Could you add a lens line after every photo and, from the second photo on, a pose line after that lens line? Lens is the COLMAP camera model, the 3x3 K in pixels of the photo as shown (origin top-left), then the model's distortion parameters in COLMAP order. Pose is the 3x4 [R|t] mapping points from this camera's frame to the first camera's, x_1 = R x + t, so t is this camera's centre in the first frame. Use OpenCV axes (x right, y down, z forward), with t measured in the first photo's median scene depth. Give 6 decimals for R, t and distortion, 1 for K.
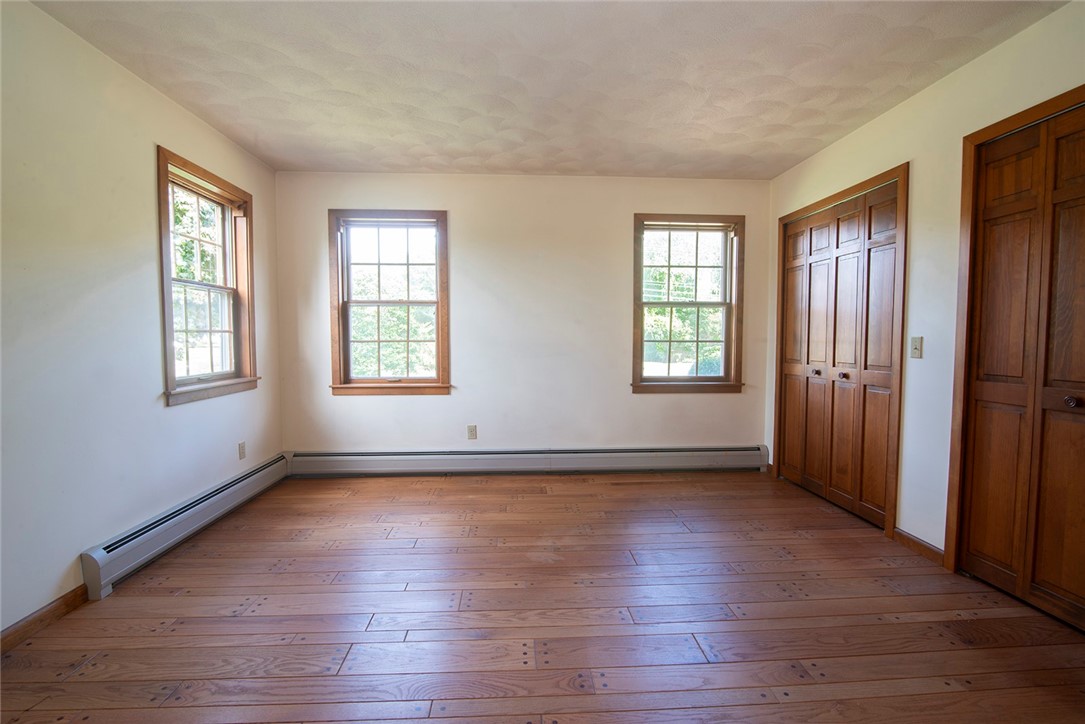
lens RADIAL K [[499.5, 0, 542.5], [0, 499.5, 362.0], [0, 0, 1]] dist [-0.017260, -0.000454]
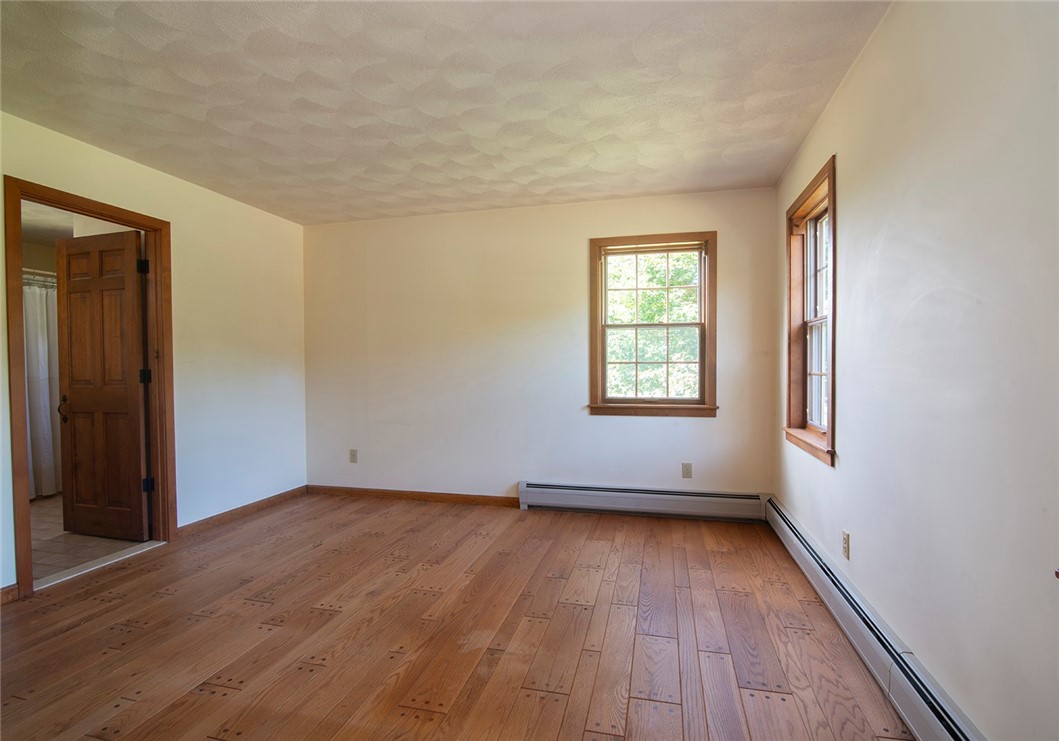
lens RADIAL K [[515.2, 0, 527.1], [0, 515.2, 380.2], [0, 0, 1]] dist [-0.017835, 0.000010]
pose [[-0.310412, 0.025412, -0.950262, 0.714126], [-0.042954, 0.998247, 0.040727, -0.063930], [0.949631, 0.053460, -0.308777, 1.234657]]
